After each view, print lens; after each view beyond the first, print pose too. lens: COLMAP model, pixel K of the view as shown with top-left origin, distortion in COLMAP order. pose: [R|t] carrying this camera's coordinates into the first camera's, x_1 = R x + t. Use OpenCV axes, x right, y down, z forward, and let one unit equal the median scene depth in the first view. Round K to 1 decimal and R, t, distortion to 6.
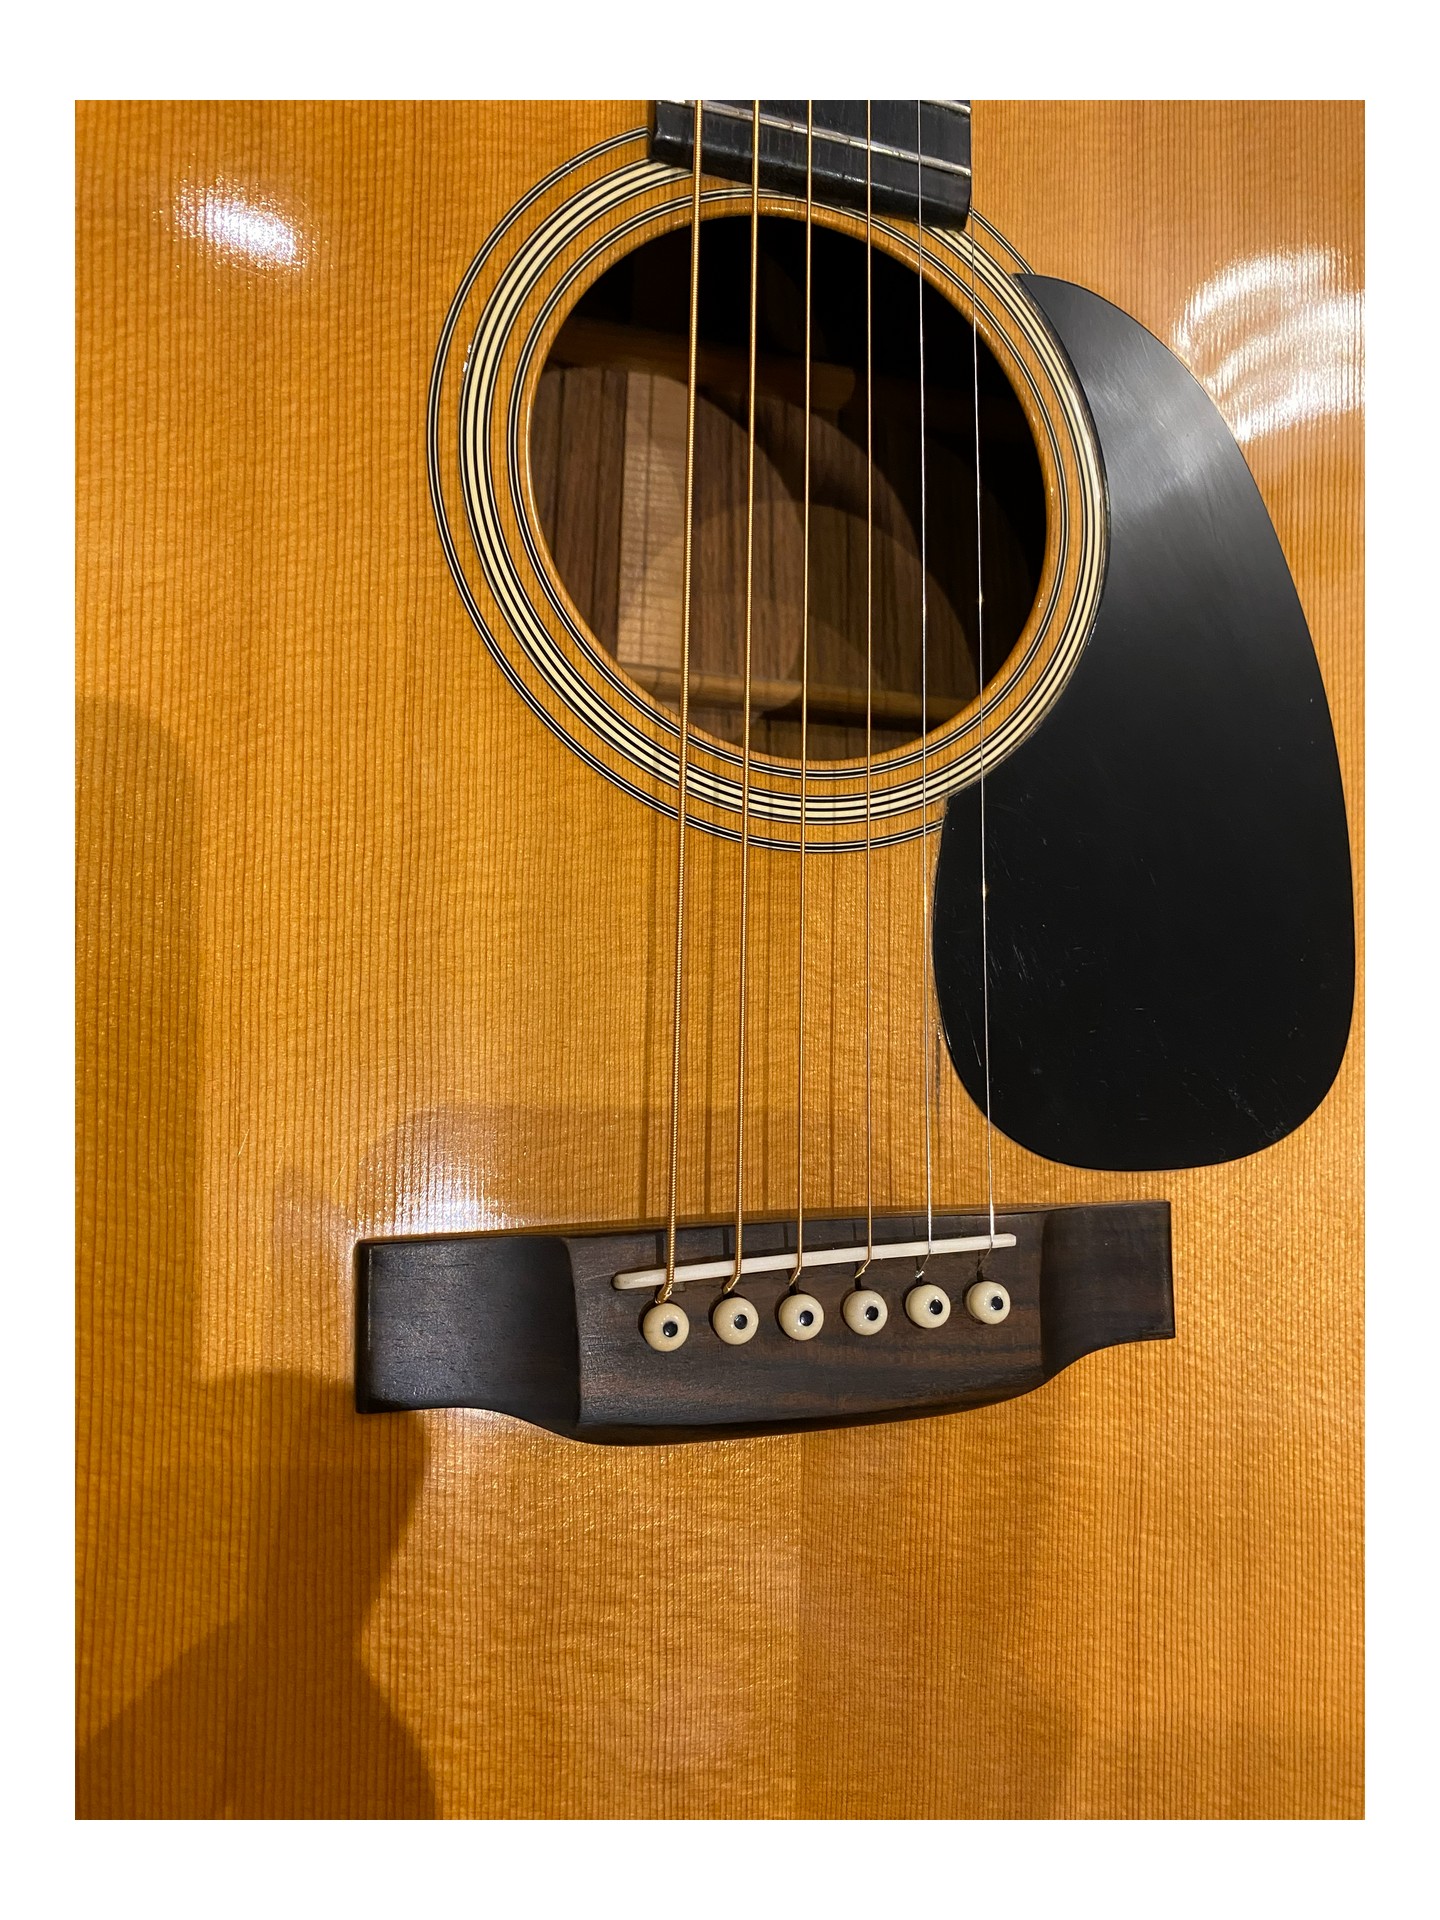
lens RADIAL K [[1301.7, 0, 709.9], [0, 1301.7, 965.0], [0, 0, 1]] dist [0.003300, -0.003335]
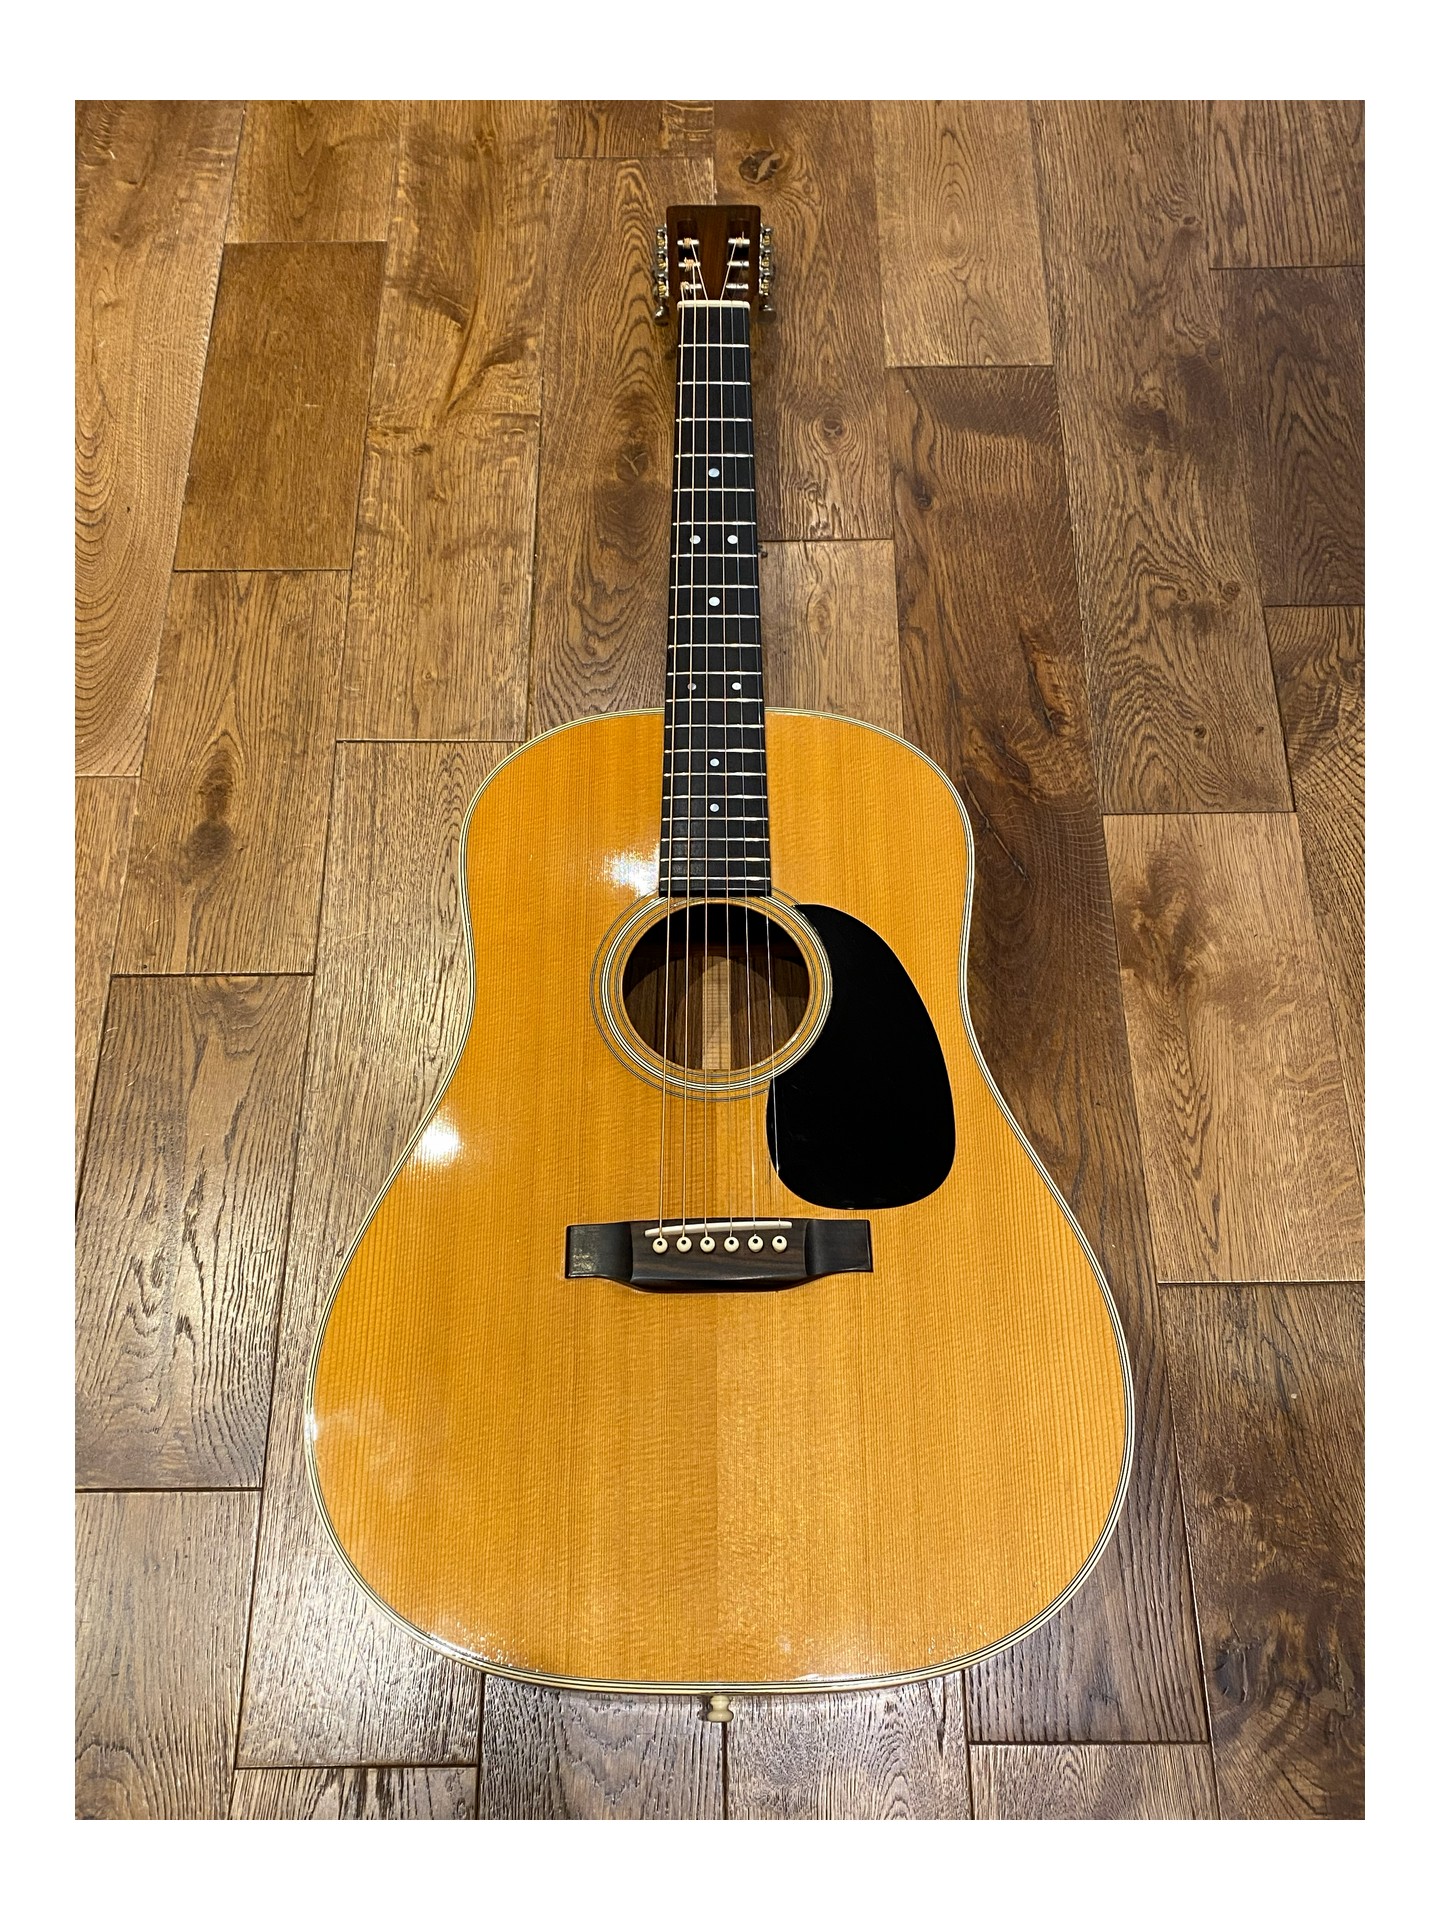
lens RADIAL K [[1585.8, 0, 710.2], [0, 1585.8, 964.1], [0, 0, 1]] dist [0.092658, -0.227886]
pose [[0.949563, -0.154852, -0.272673, 1.083560], [0.038149, 0.920150, -0.389703, 1.022178], [0.311246, 0.359646, 0.879648, -2.256062]]
